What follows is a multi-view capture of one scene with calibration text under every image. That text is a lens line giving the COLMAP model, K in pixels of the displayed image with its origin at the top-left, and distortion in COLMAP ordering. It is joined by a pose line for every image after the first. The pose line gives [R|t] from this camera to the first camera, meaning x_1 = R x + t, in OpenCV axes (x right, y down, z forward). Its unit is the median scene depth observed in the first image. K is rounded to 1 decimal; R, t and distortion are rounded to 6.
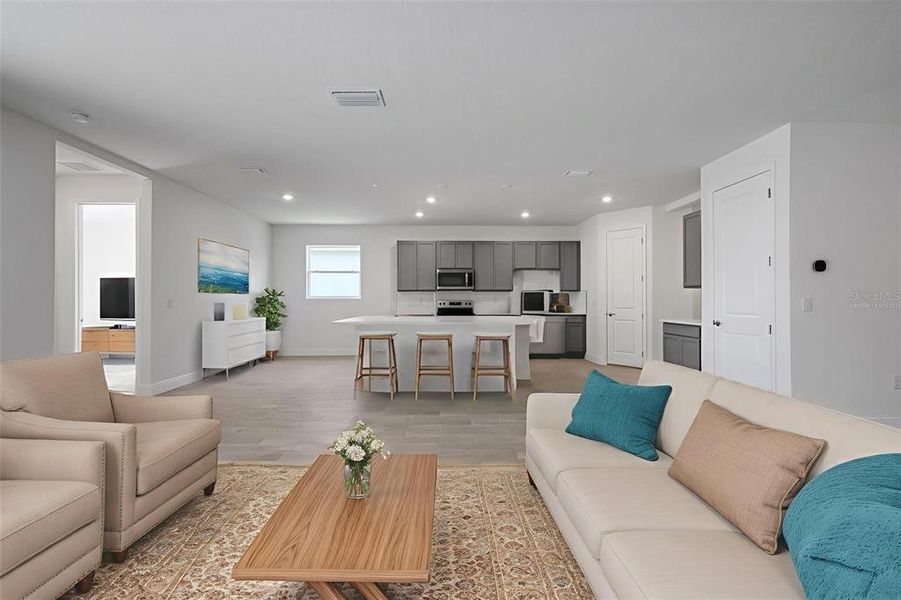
lens RADIAL K [[379.5, 0, 450.0], [0, 379.5, 298.1], [0, 0, 1]] dist [0.002166, 0.000059]
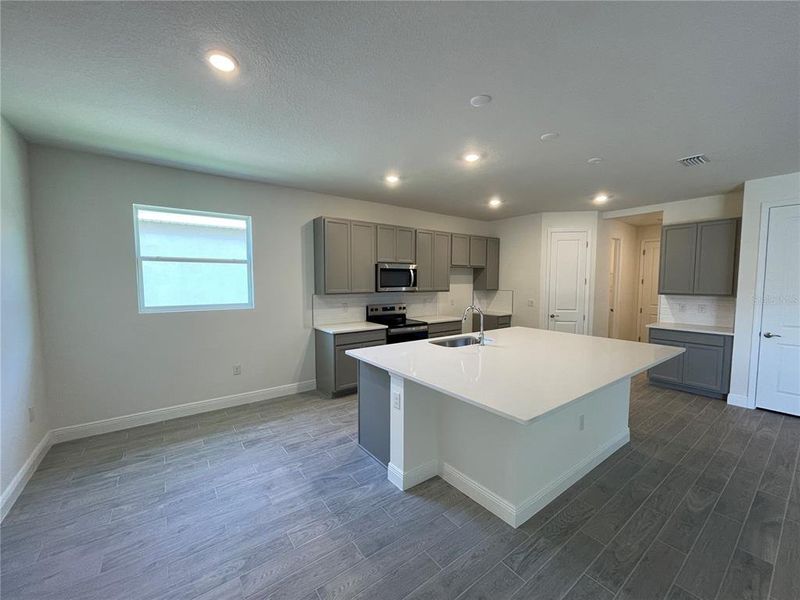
lens RADIAL K [[322.3, 0, 396.4], [0, 322.3, 301.3], [0, 0, 1]] dist [-0.001077, 0.000467]
pose [[0.818307, -0.035725, 0.573670, -0.352719], [-0.005191, 0.997567, 0.069527, -0.046379], [-0.574758, -0.059872, 0.816130, 0.476416]]
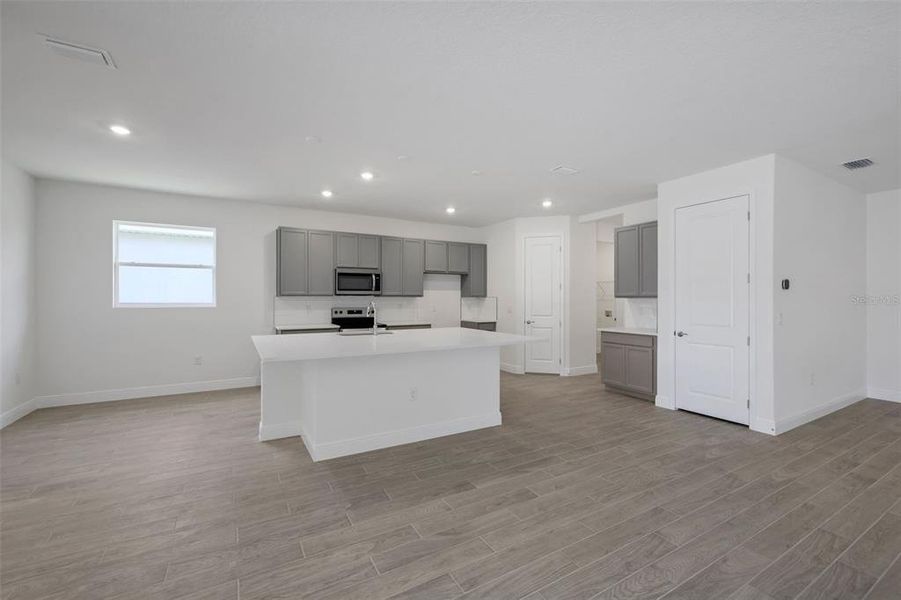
lens RADIAL K [[379.5, 0, 448.2], [0, 379.5, 296.4], [0, 0, 1]] dist [0.002166, 0.000059]
pose [[0.880314, 0.004396, 0.474371, -0.197529], [-0.004705, 0.999989, -0.000536, -0.019114], [-0.474368, -0.001760, 0.880325, 0.208202]]
